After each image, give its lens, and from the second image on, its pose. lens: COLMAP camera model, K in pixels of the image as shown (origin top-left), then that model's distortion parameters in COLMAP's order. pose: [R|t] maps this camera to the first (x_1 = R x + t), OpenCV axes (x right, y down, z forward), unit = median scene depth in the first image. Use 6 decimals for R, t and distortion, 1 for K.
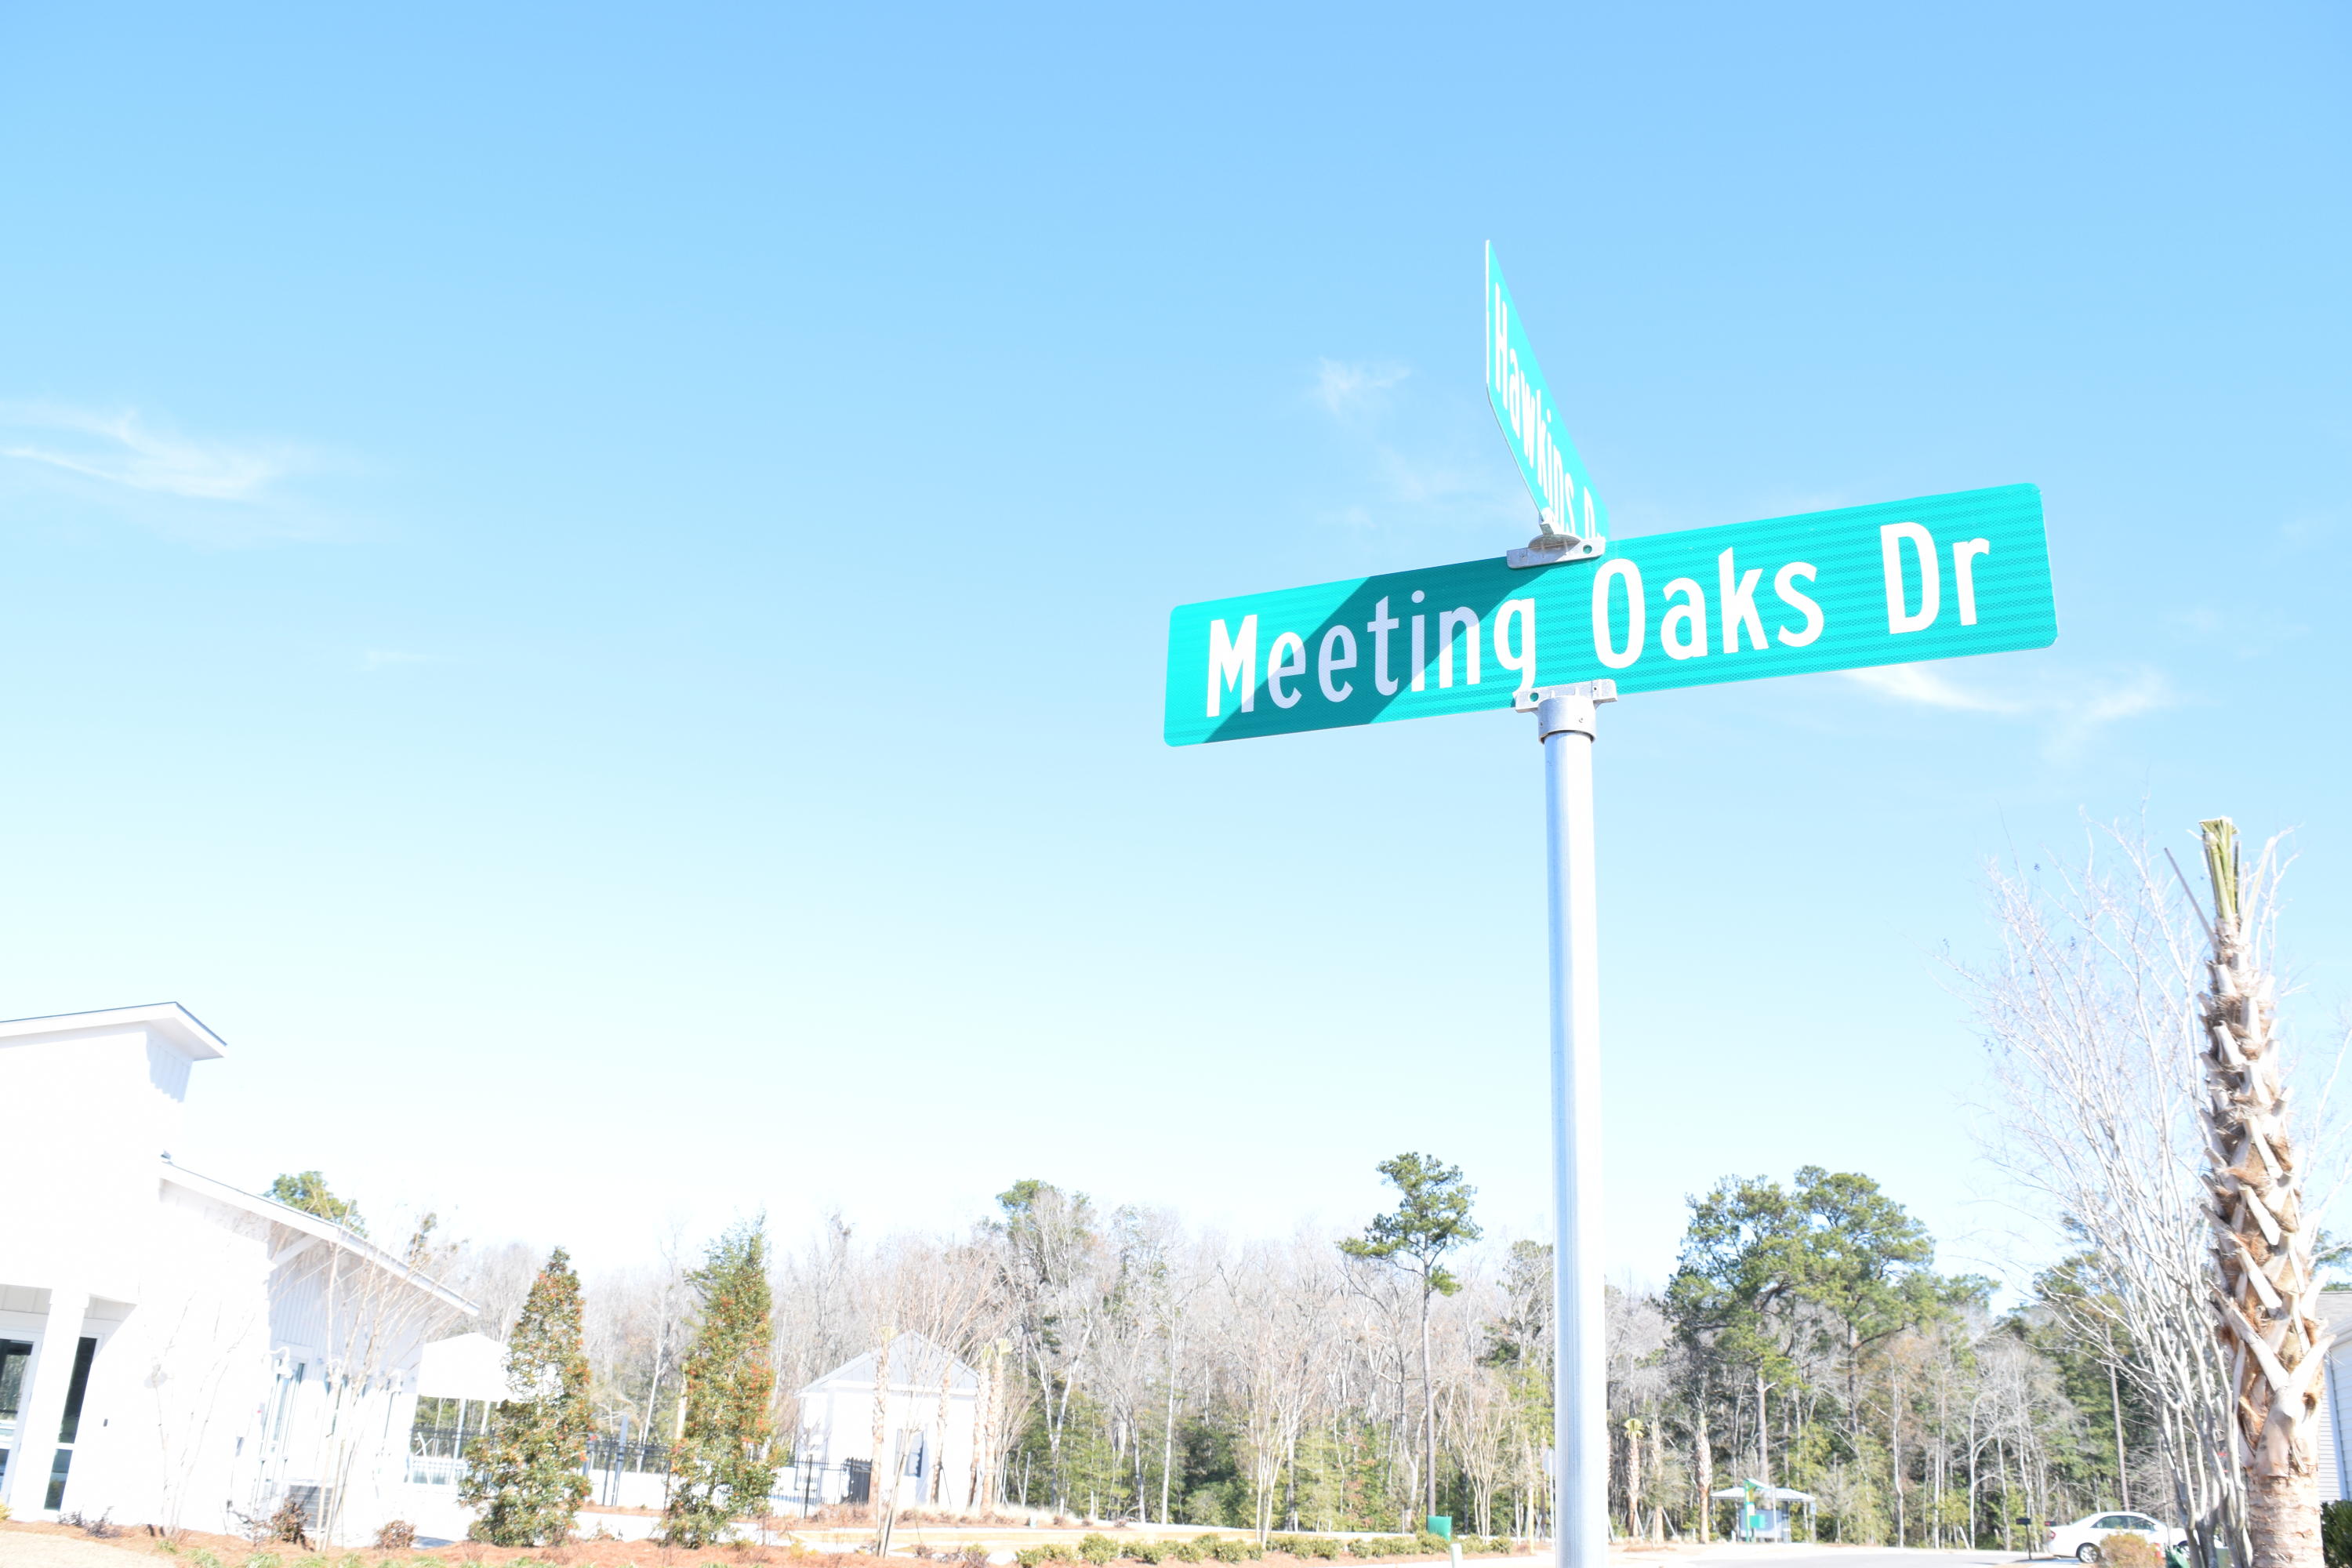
lens RADIAL K [[1845.3, 0, 1172.3], [0, 1845.3, 774.8], [0, 0, 1]] dist [-0.092515, 0.019666]
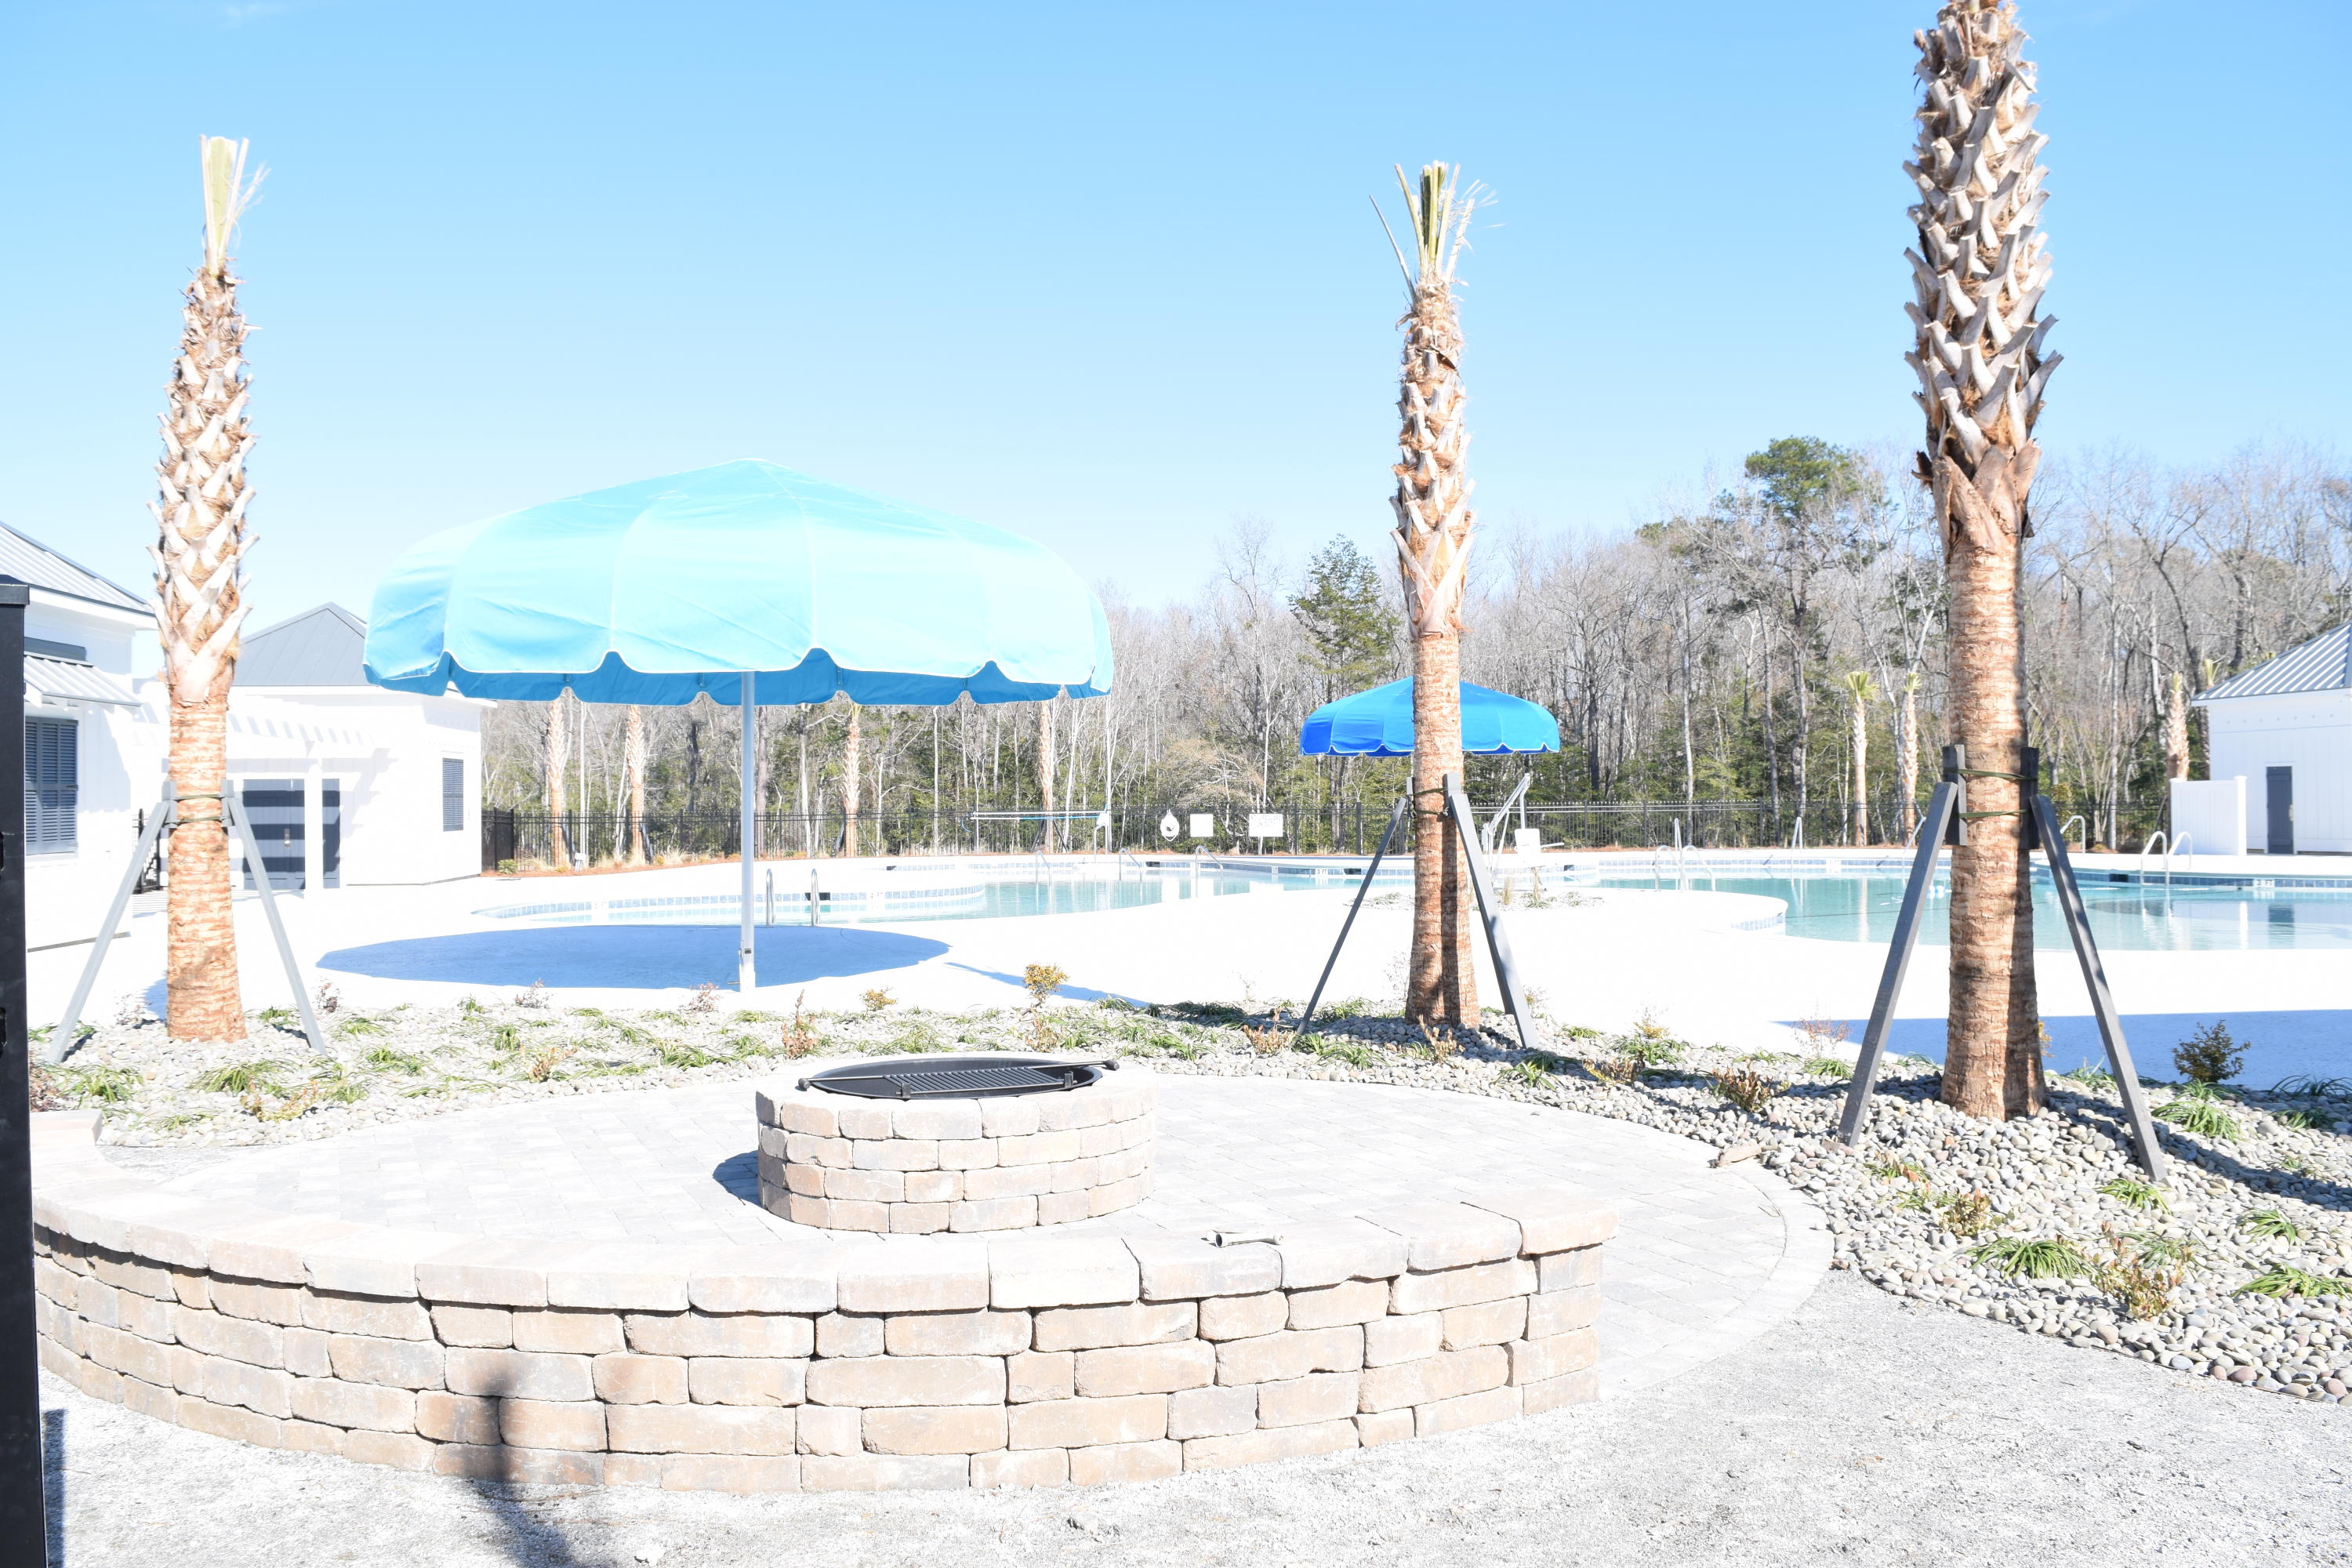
lens RADIAL K [[1845.3, 0, 1172.5], [0, 1845.3, 777.6], [0, 0, 1]] dist [-0.092515, 0.019666]
pose [[0.993382, -0.061071, -0.097273, -0.294862], [0.090474, 0.937807, 0.335161, 0.088572], [0.070755, -0.341744, 0.937126, 0.267479]]
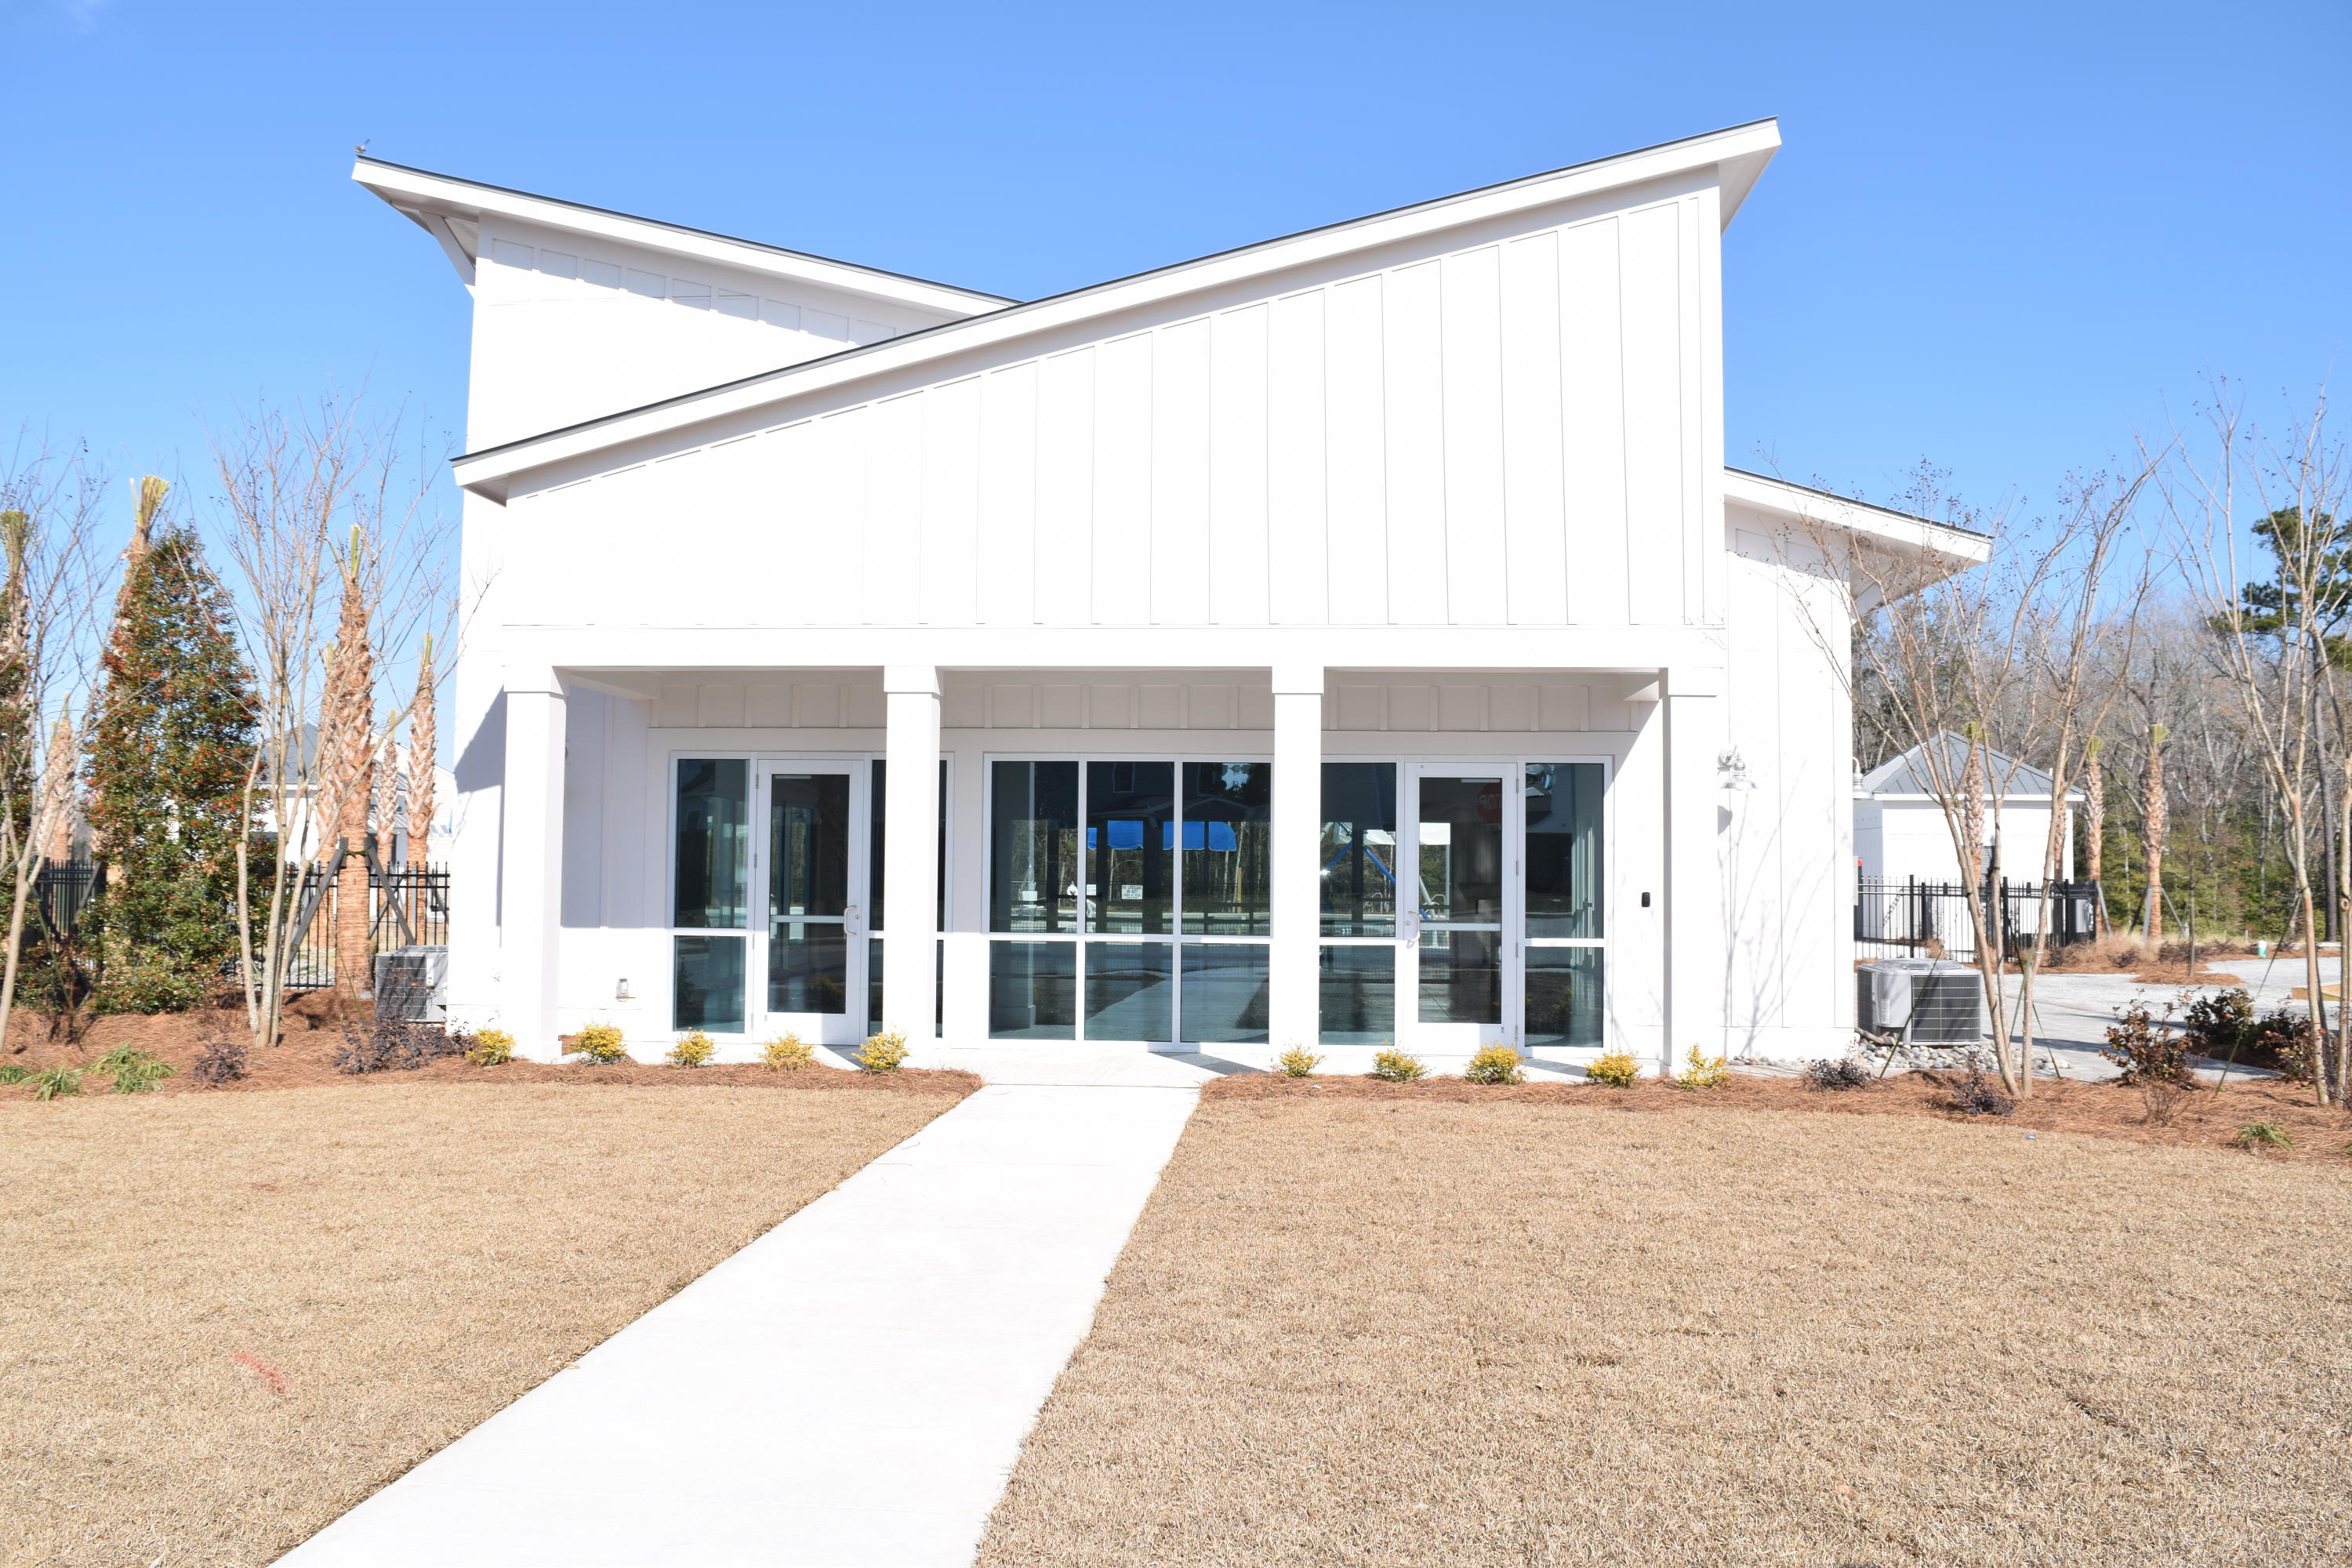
lens RADIAL K [[1845.3, 0, 1173.2], [0, 1845.3, 793.1], [0, 0, 1]] dist [-0.092515, 0.019666]
pose [[0.950884, -0.063266, -0.303014, -0.112609], [0.151073, 0.949243, 0.275888, 0.027752], [0.270180, -0.308114, 0.912178, 0.080141]]
